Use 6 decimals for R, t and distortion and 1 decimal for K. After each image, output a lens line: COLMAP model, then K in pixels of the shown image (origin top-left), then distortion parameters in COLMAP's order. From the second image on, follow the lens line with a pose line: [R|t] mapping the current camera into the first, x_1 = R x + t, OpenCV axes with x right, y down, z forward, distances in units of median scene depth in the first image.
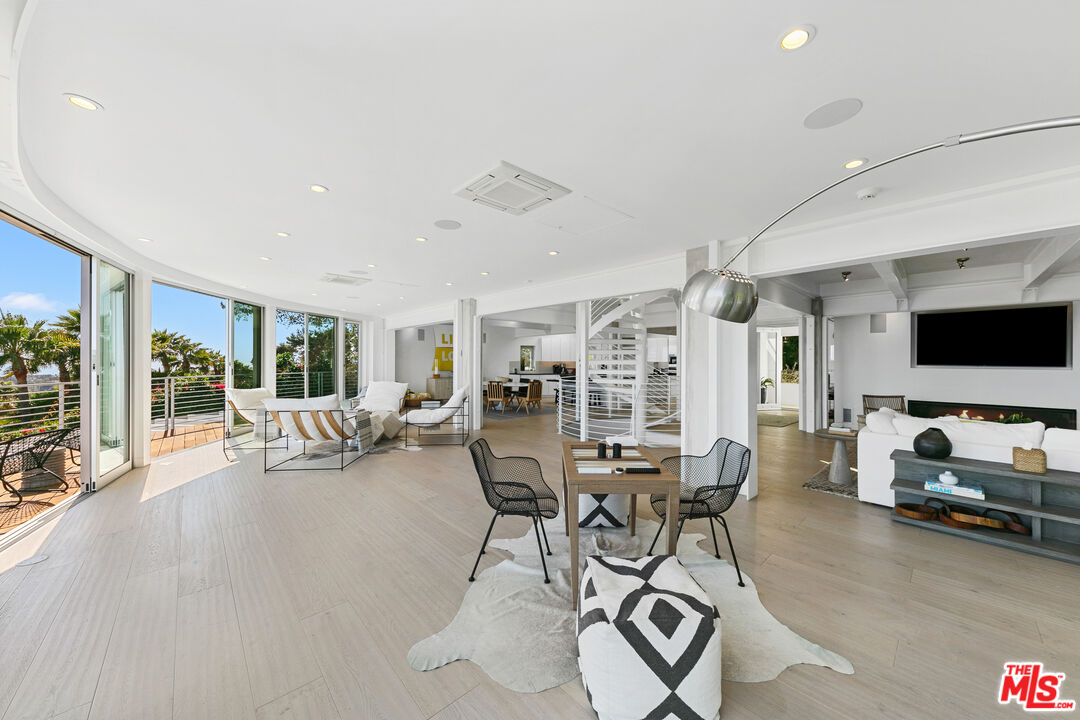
lens RADIAL K [[383.2, 0, 551.3], [0, 383.2, 358.2], [0, 0, 1]] dist [0.004341, -0.000201]
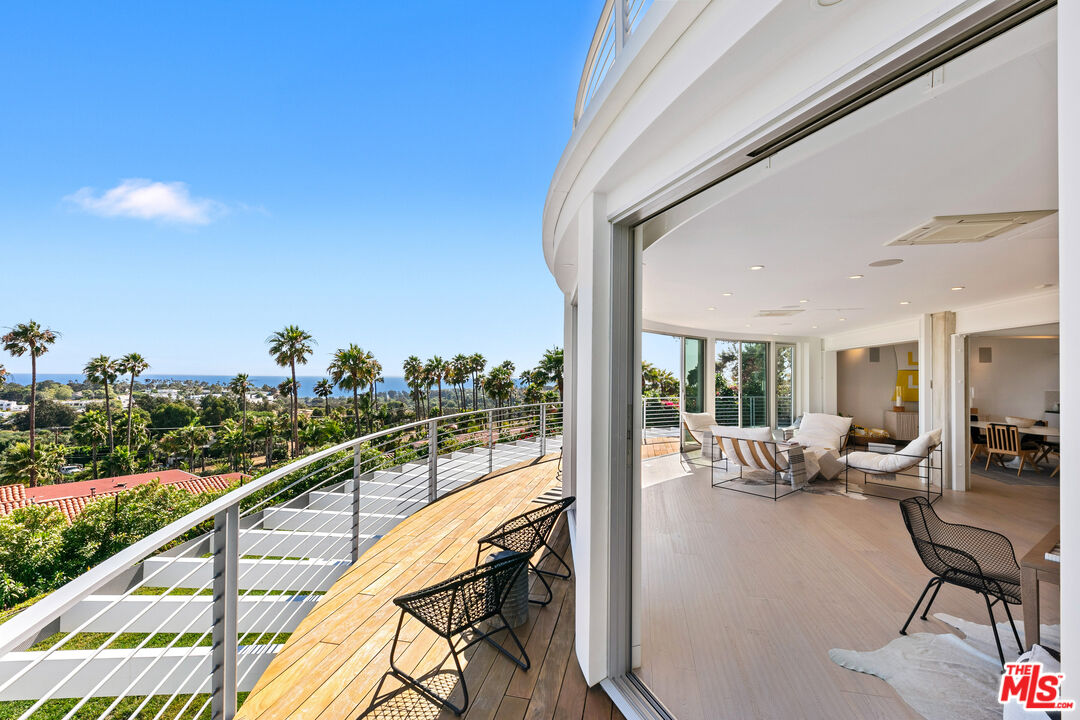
lens RADIAL K [[461.1, 0, 545.5], [0, 461.1, 365.5], [0, 0, 1]] dist [0.012231, -0.001678]
pose [[0.574872, -0.009417, -0.818189, 0.094170], [-0.006722, 0.999846, -0.016230, -0.036674], [0.818216, 0.014830, 0.574720, -0.175534]]
